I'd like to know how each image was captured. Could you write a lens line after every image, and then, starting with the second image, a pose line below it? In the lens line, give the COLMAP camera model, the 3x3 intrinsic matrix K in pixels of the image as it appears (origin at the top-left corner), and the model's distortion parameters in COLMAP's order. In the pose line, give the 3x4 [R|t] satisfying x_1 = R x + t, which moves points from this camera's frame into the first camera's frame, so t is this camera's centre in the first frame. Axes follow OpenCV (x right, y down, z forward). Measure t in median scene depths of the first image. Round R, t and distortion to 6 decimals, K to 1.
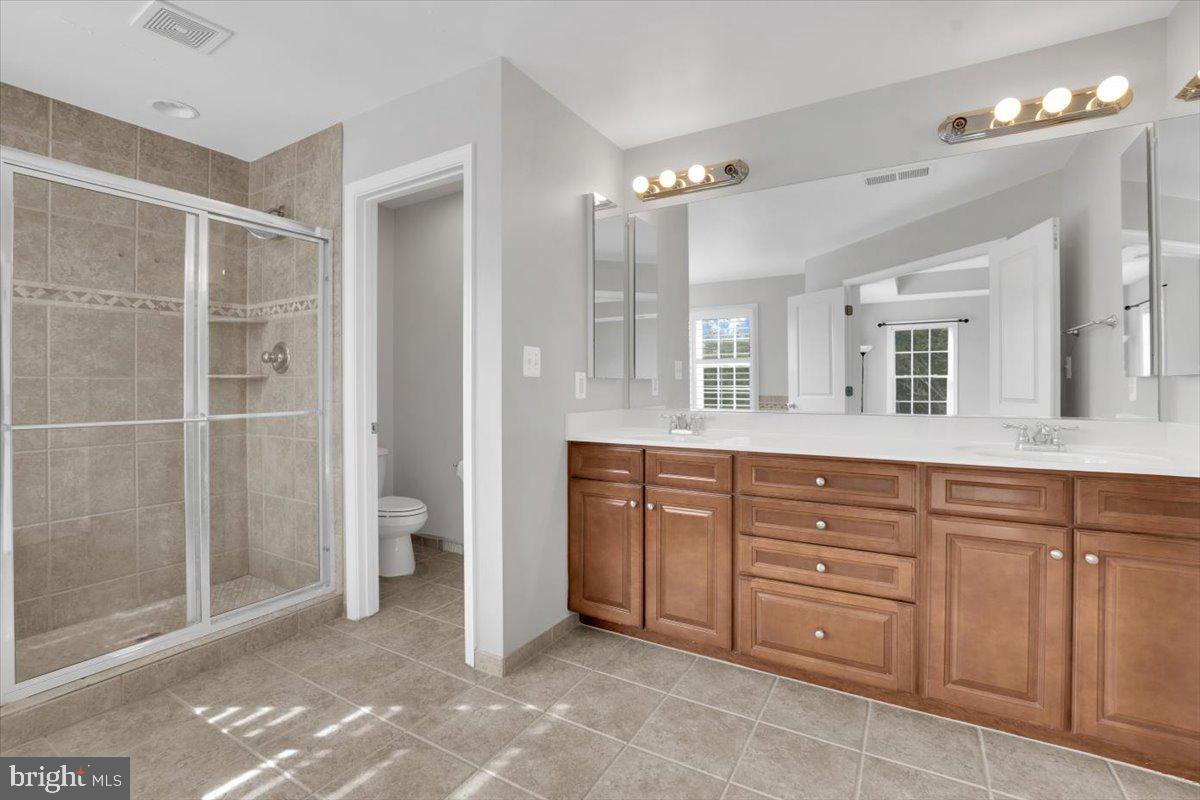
lens RADIAL K [[531.7, 0, 584.7], [0, 531.7, 382.6], [0, 0, 1]] dist [-0.026145, 0.001281]
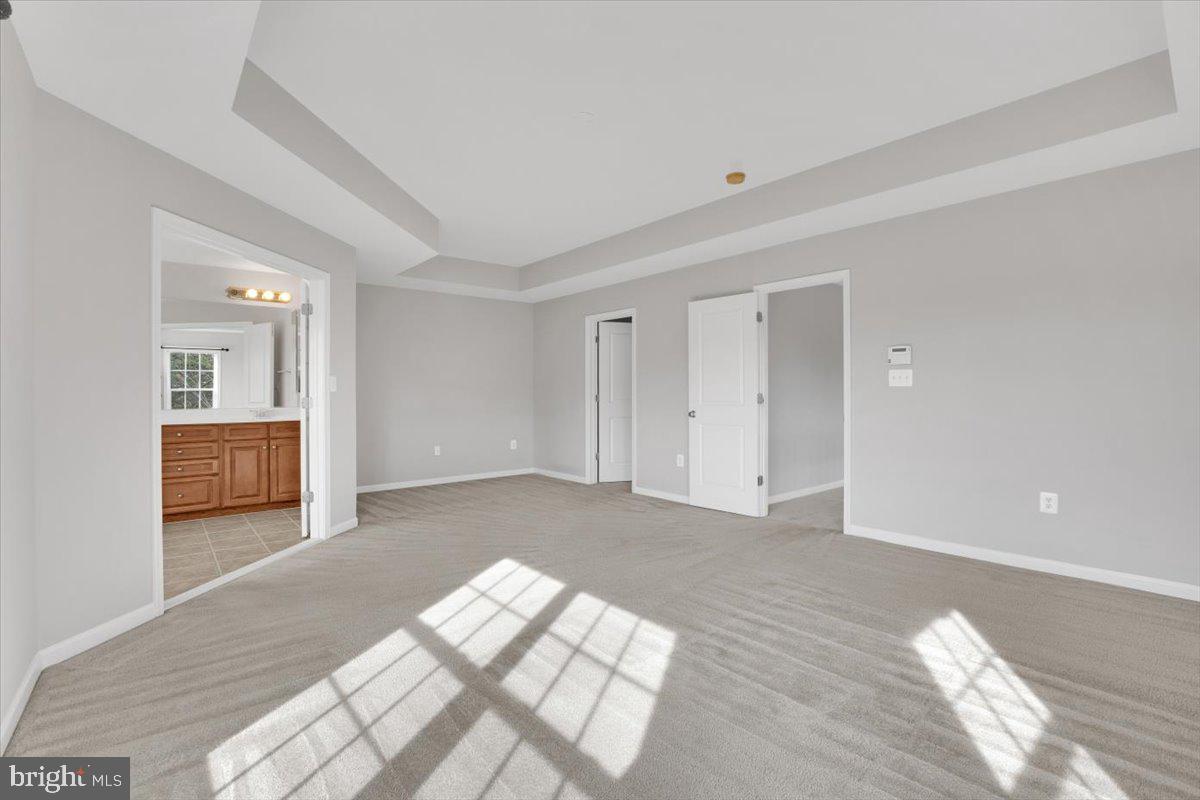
lens RADIAL K [[531.7, 0, 604.4], [0, 531.7, 395.9], [0, 0, 1]] dist [-0.026145, 0.001281]
pose [[0.303137, -0.002306, 0.952944, -1.363772], [-0.001494, 0.999995, 0.002895, -0.003456], [-0.952946, -0.002302, 0.303132, -1.743694]]
